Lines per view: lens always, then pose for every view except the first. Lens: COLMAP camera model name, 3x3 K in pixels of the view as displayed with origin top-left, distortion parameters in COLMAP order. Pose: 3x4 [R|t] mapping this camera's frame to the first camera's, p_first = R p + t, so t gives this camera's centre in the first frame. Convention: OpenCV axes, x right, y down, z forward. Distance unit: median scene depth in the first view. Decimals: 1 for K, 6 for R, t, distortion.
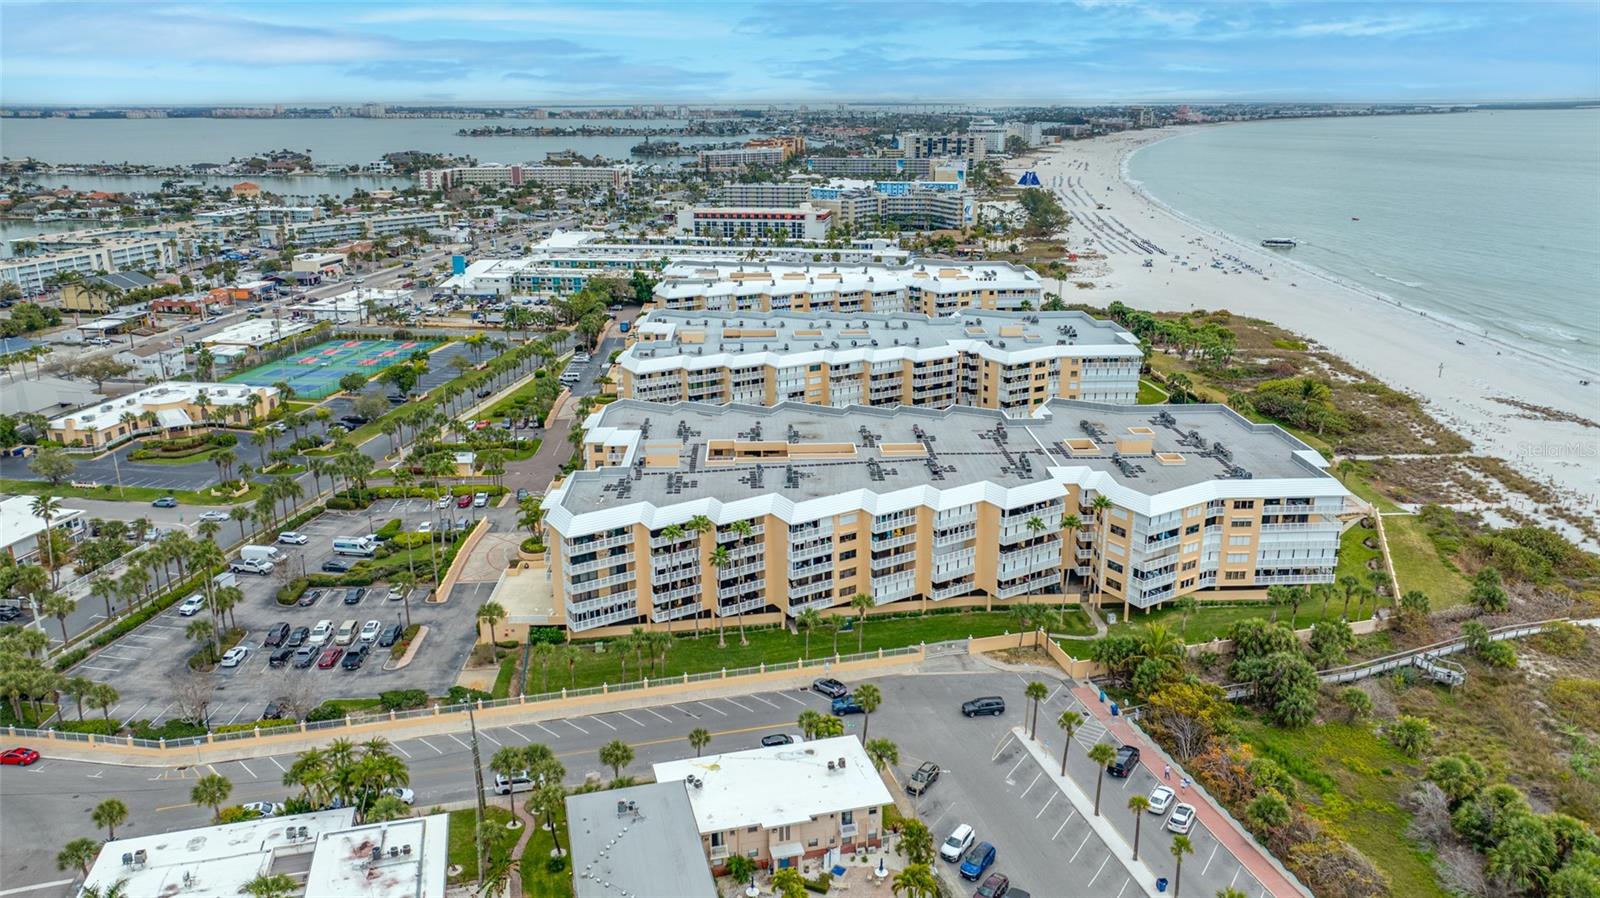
lens RADIAL K [[1134.4, 0, 800.0], [0, 1134.4, 449.0], [0, 0, 1]] dist [-0.012172, 0.002399]
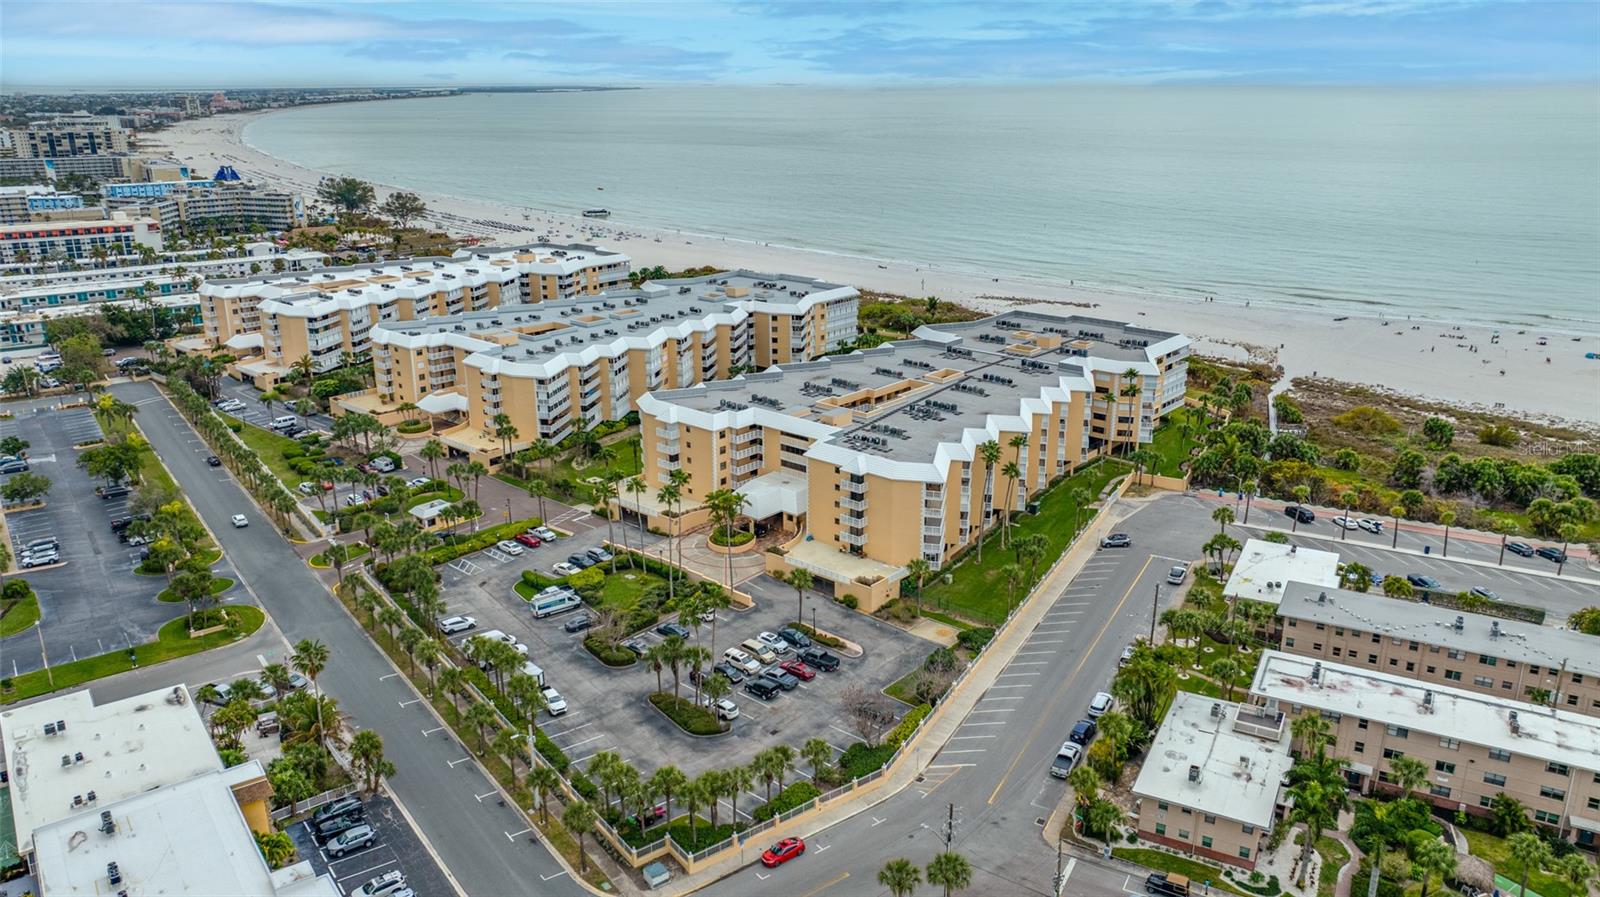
lens RADIAL K [[1134.4, 0, 800.0], [0, 1134.4, 448.5], [0, 0, 1]] dist [-0.012172, 0.002399]
pose [[0.693326, -0.222118, 0.685538, -0.286764], [0.214500, 0.971802, 0.097932, -0.025027], [-0.687959, 0.079149, 0.721420, 0.082732]]
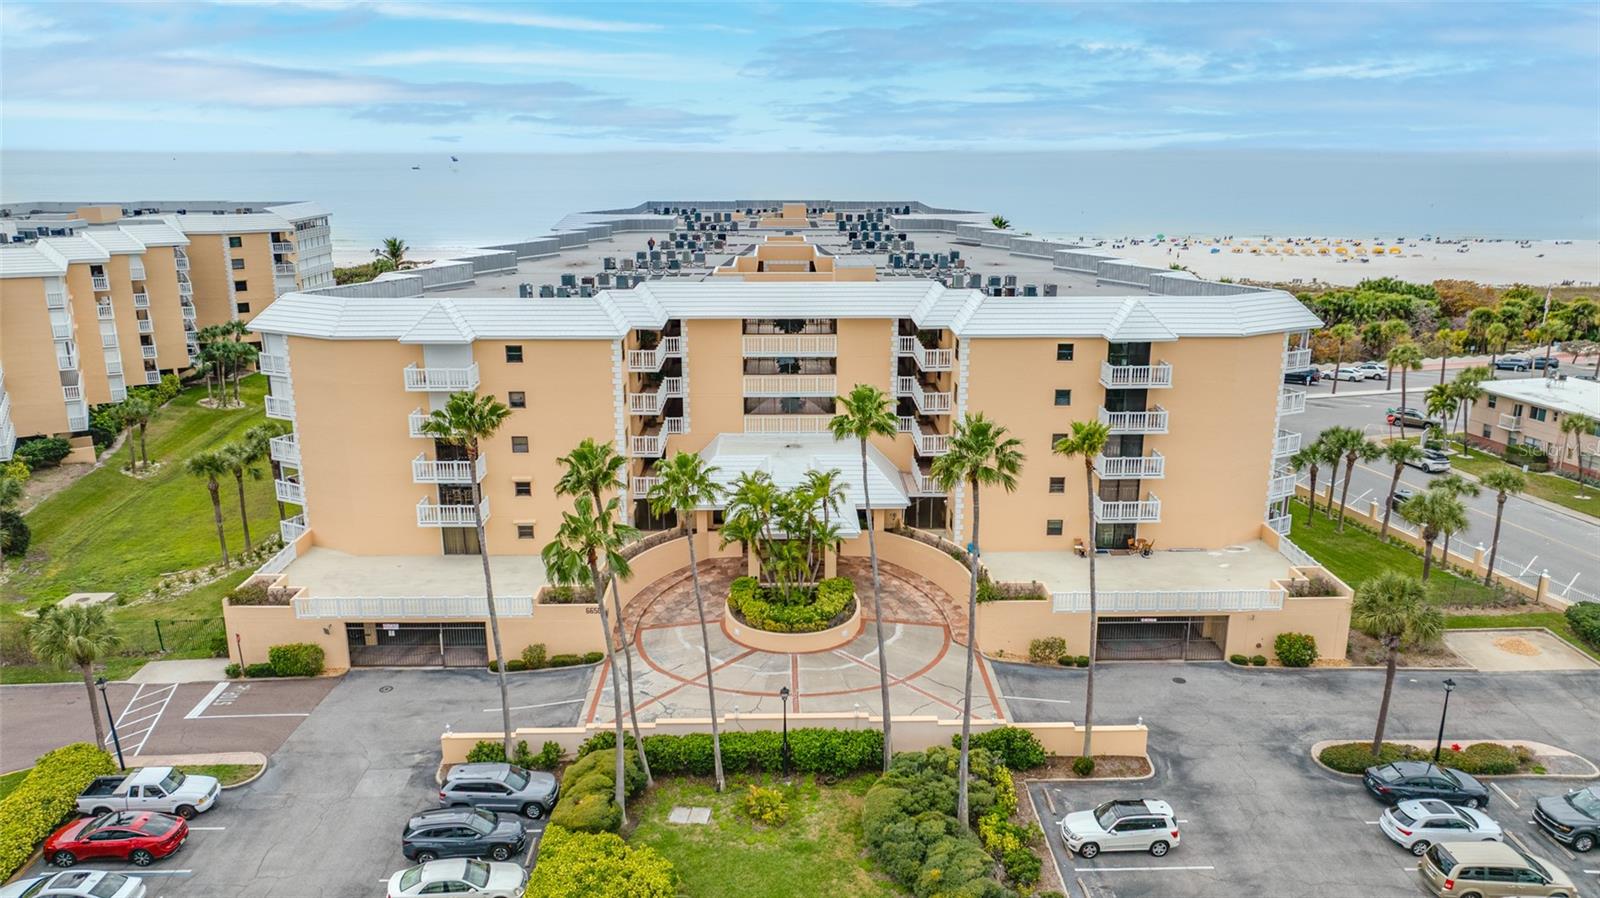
lens RADIAL K [[1134.4, 0, 800.0], [0, 1134.4, 449.0], [0, 0, 1]] dist [-0.012172, 0.002399]
pose [[0.024294, -0.260450, 0.965182, -0.187571], [0.298296, 0.923374, 0.241660, -0.014453], [-0.954164, 0.282039, 0.100124, 0.324209]]
